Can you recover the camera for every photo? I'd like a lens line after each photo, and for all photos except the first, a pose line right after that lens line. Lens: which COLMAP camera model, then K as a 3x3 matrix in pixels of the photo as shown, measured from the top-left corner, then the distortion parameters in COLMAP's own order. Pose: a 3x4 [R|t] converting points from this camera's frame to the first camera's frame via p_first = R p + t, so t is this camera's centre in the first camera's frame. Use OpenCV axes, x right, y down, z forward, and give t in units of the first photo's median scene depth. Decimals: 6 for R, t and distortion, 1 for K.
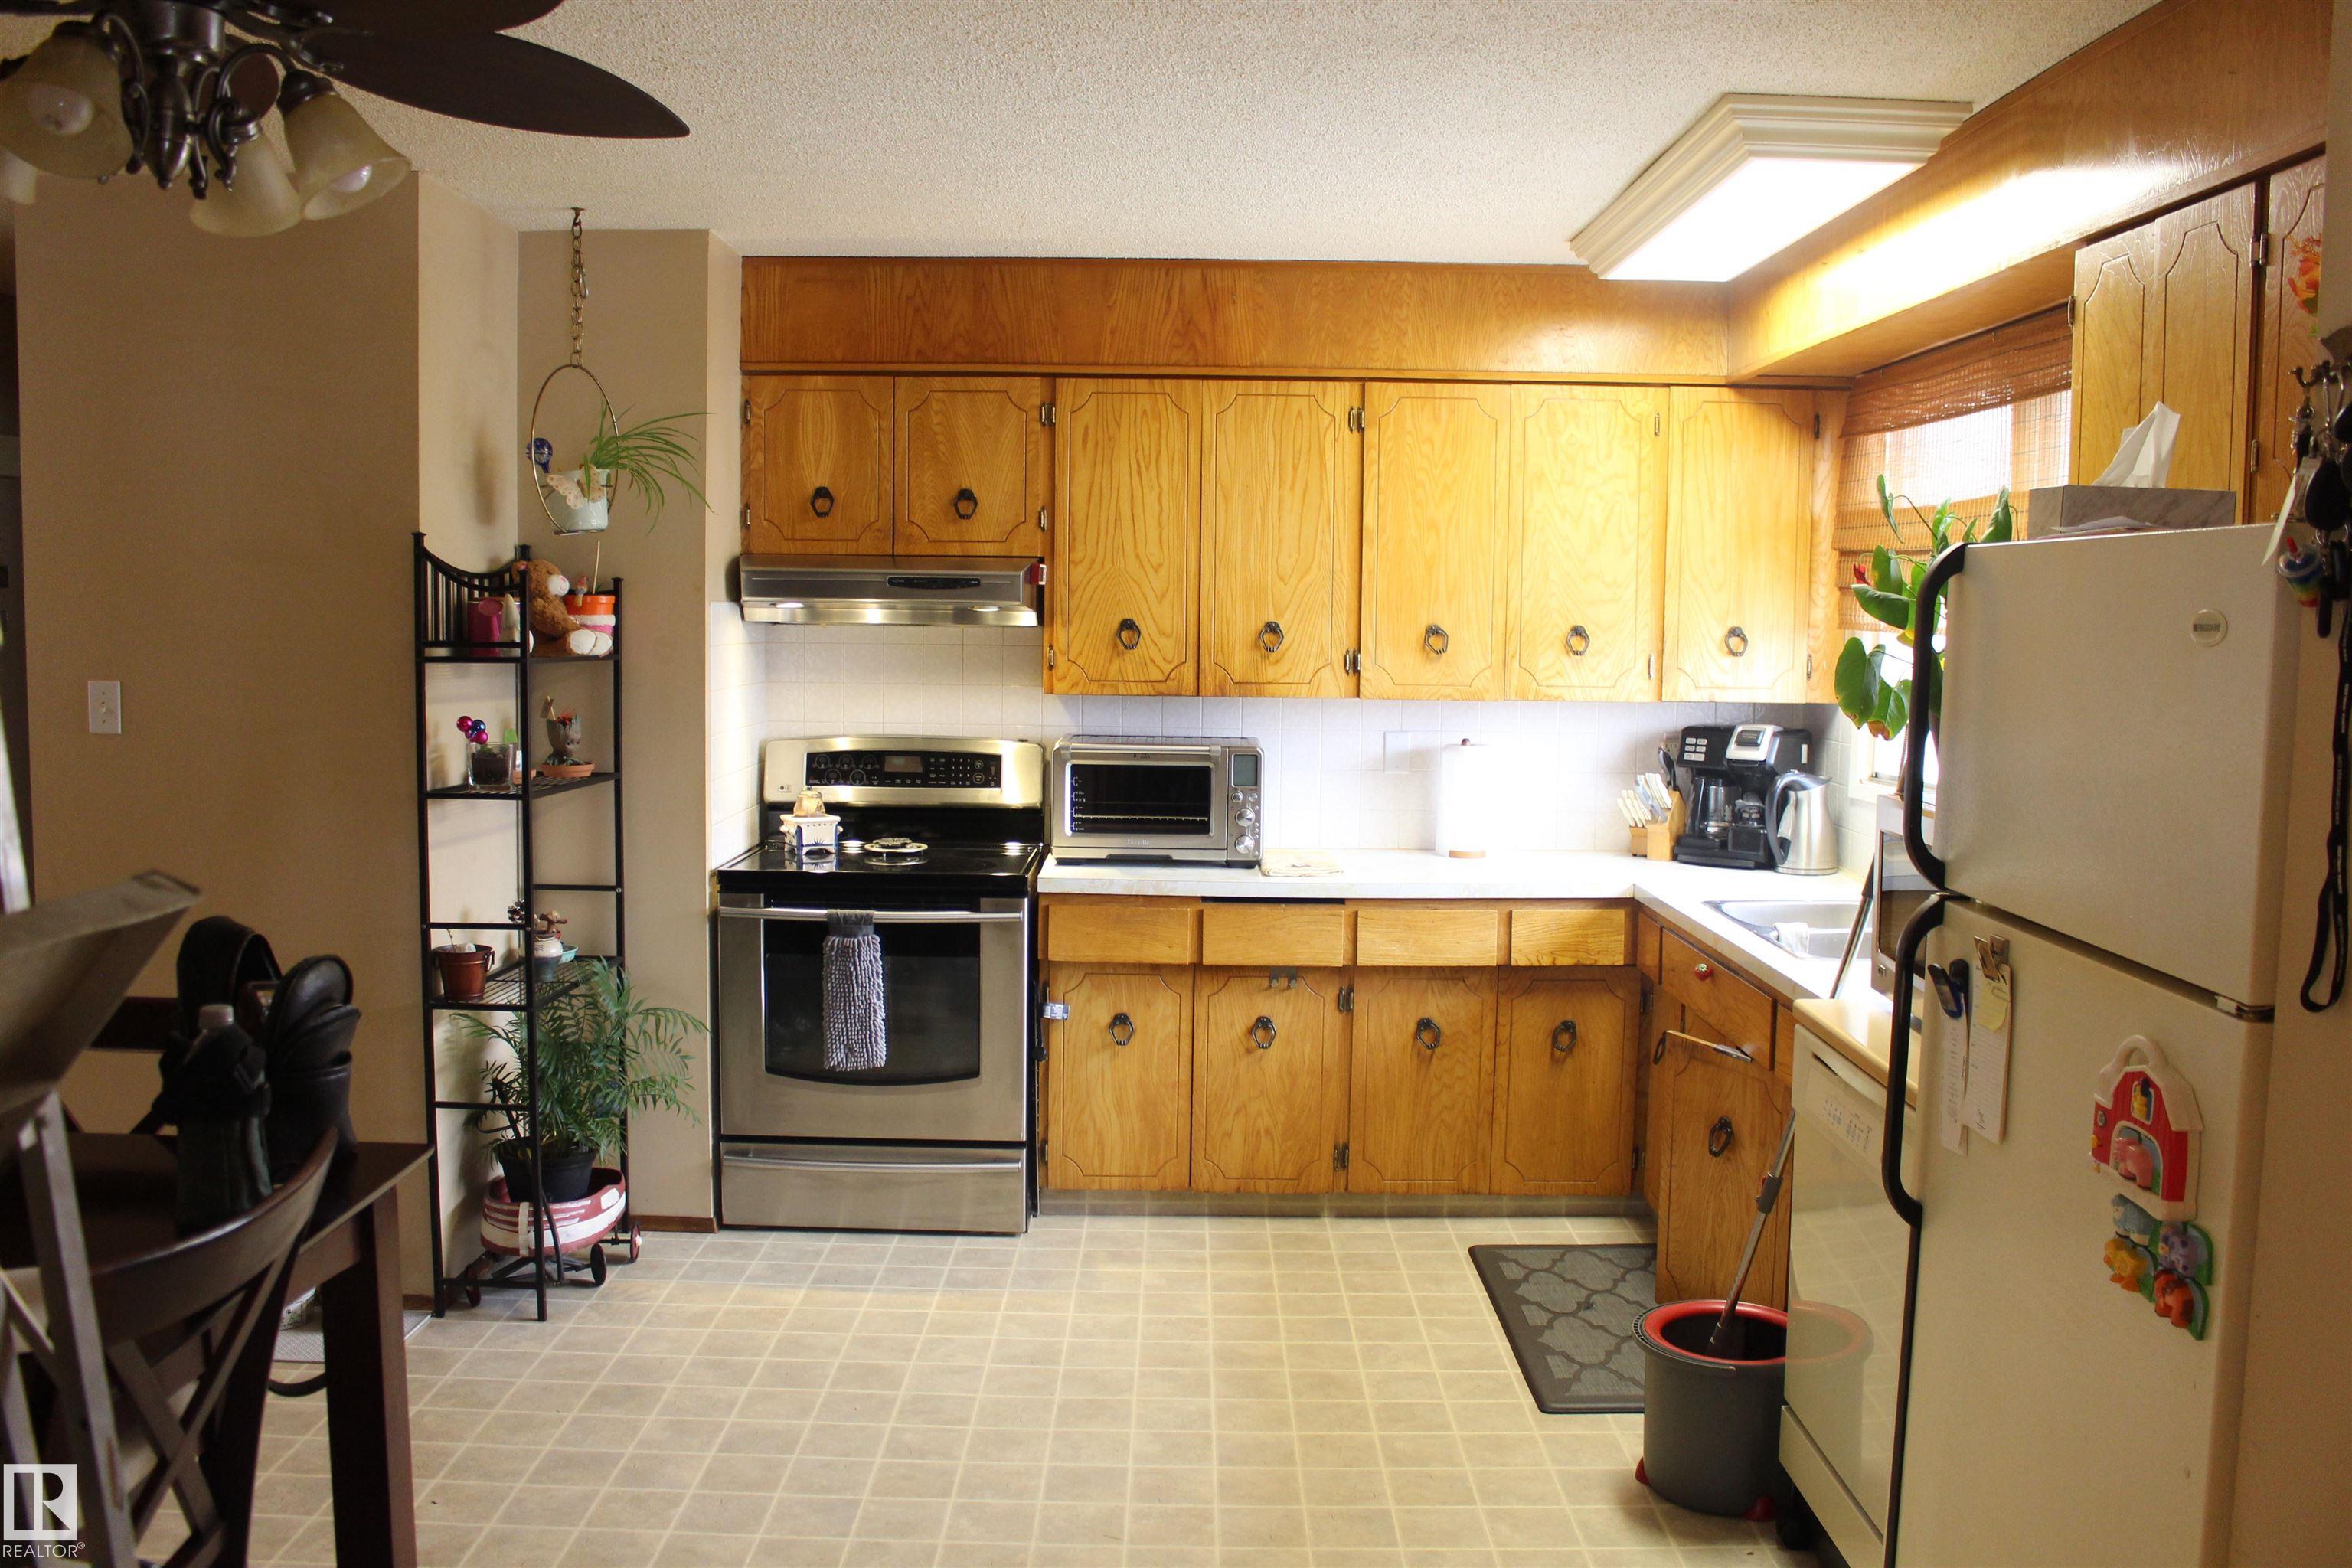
lens RADIAL K [[1949.4, 0, 1176.0], [0, 1949.4, 784.0], [0, 0, 1]] dist [-0.154854, 0.129083]
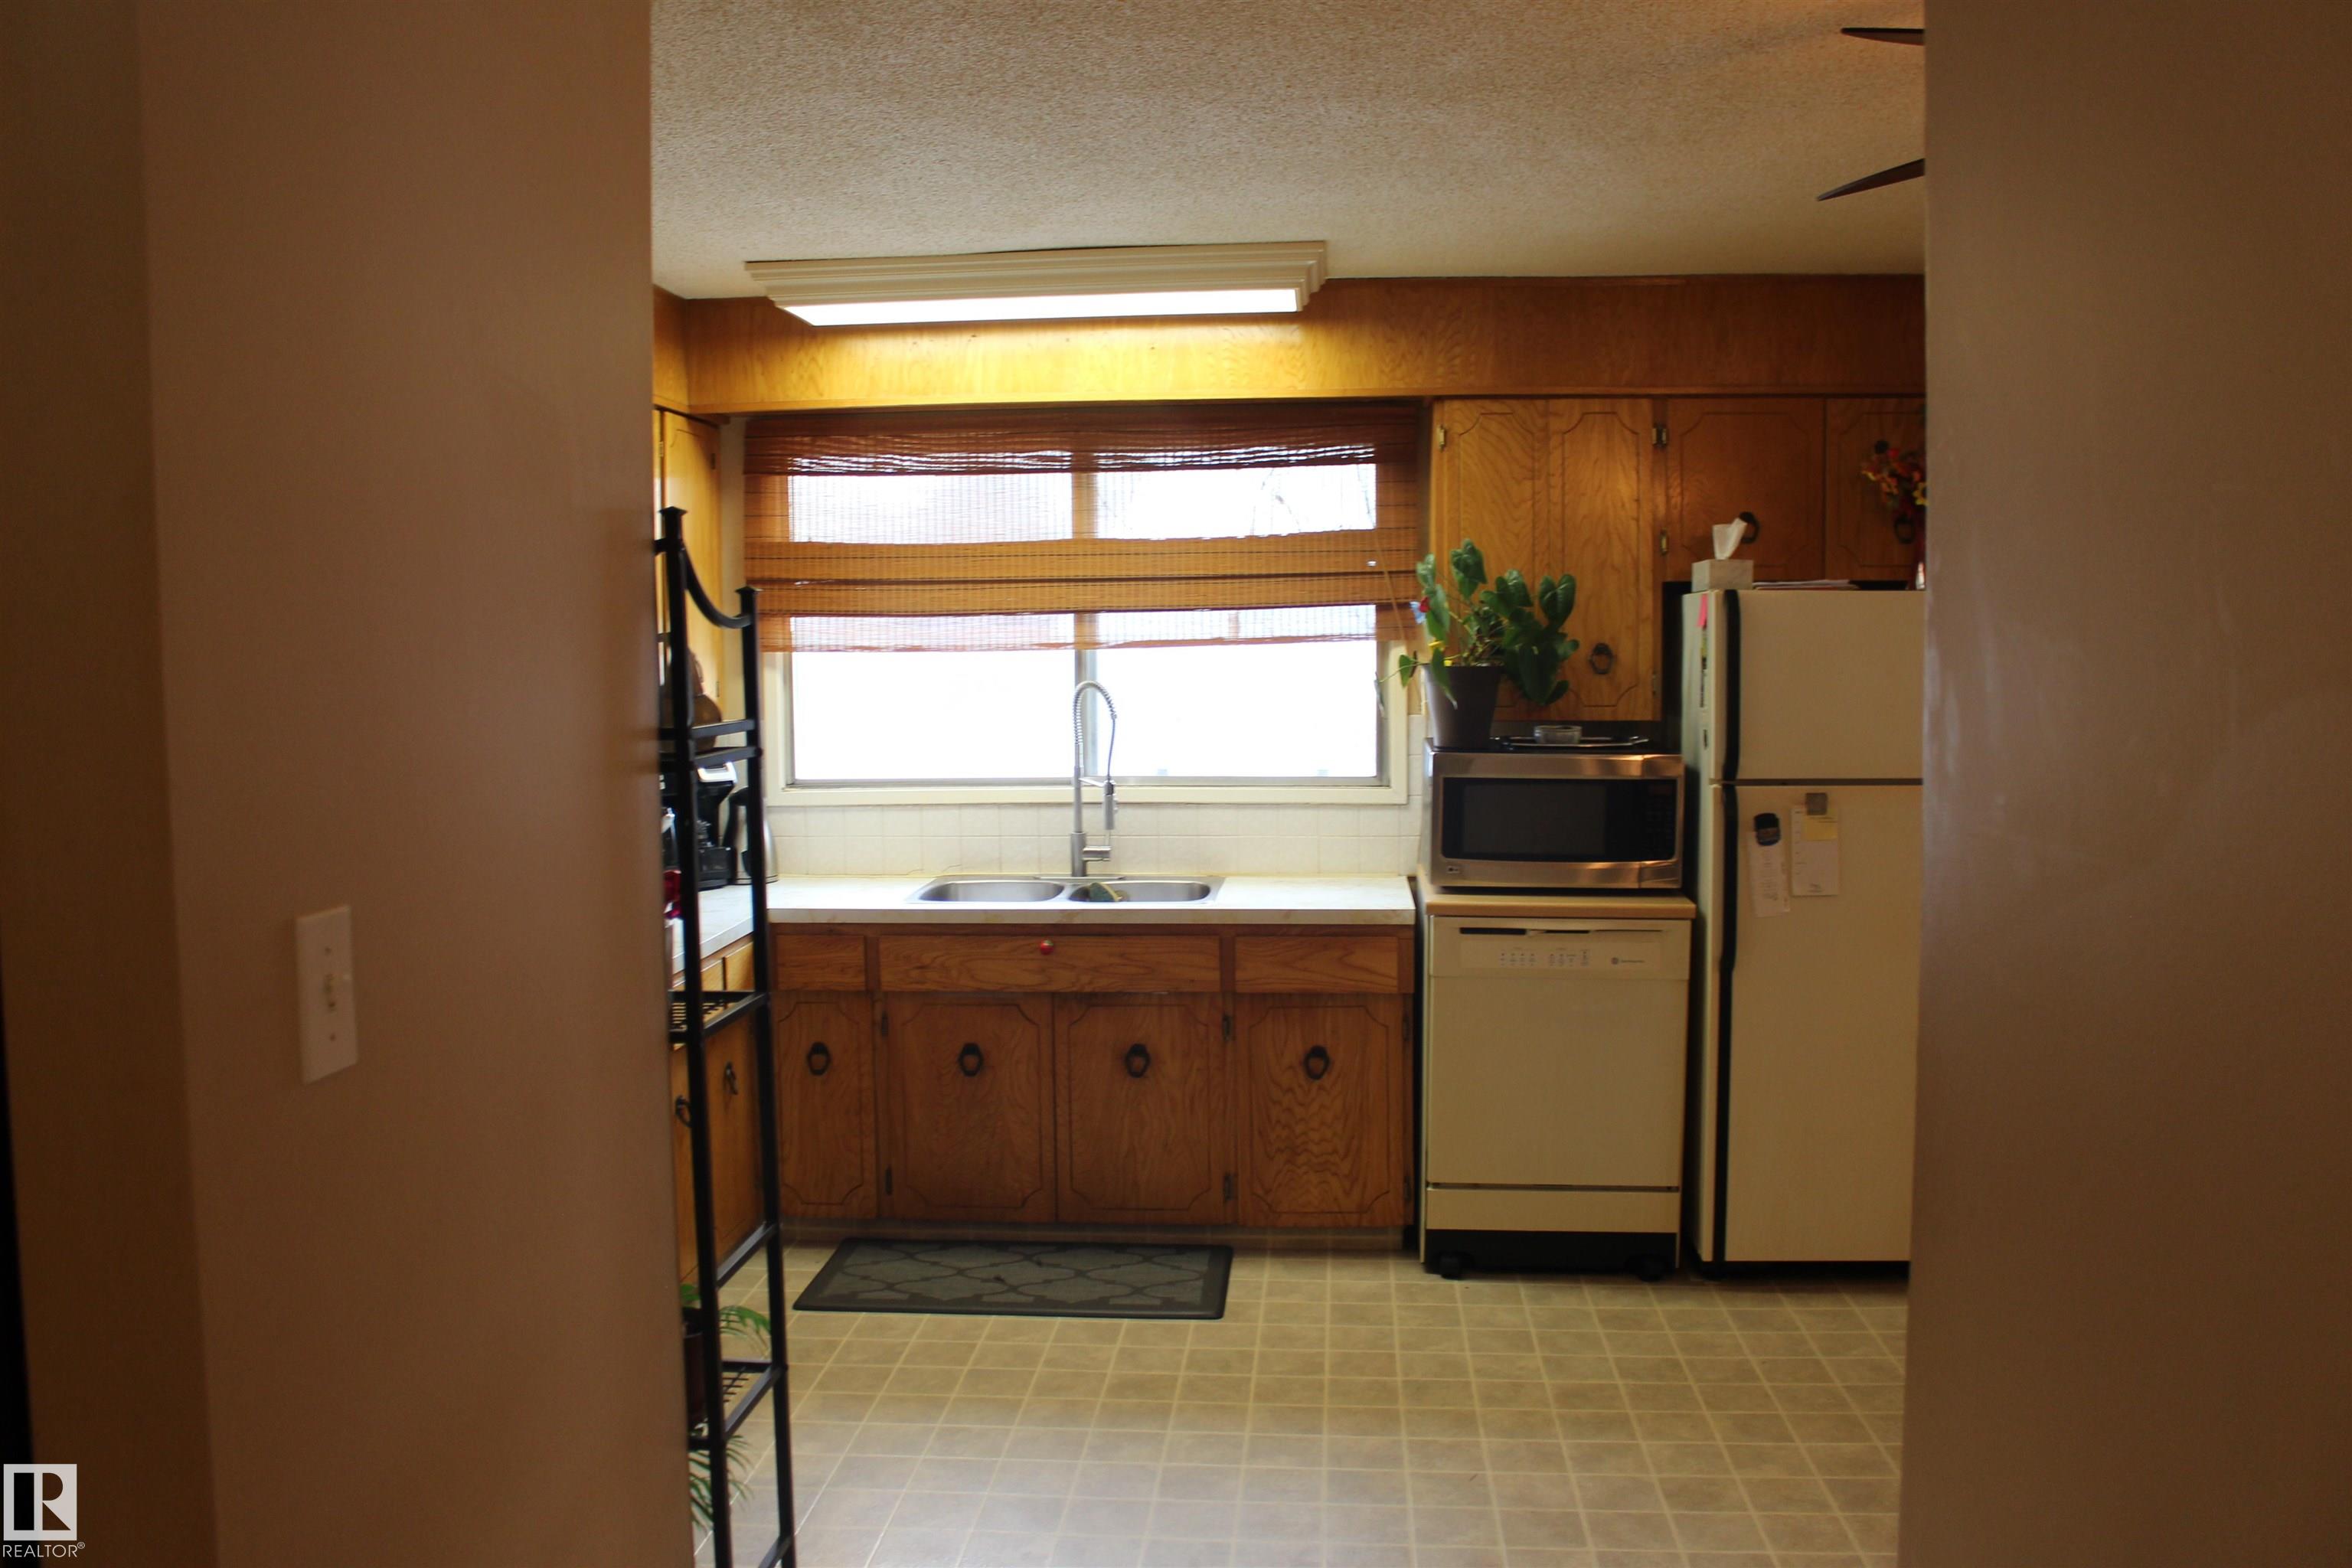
lens RADIAL K [[1949.4, 0, 1176.0], [0, 1949.4, 784.0], [0, 0, 1]] dist [-0.154854, 0.129083]
pose [[0.076239, -0.106920, 0.991340, -0.848814], [0.106479, 0.989422, 0.098525, -0.098875], [-0.991388, 0.098046, 0.086817, 0.818425]]
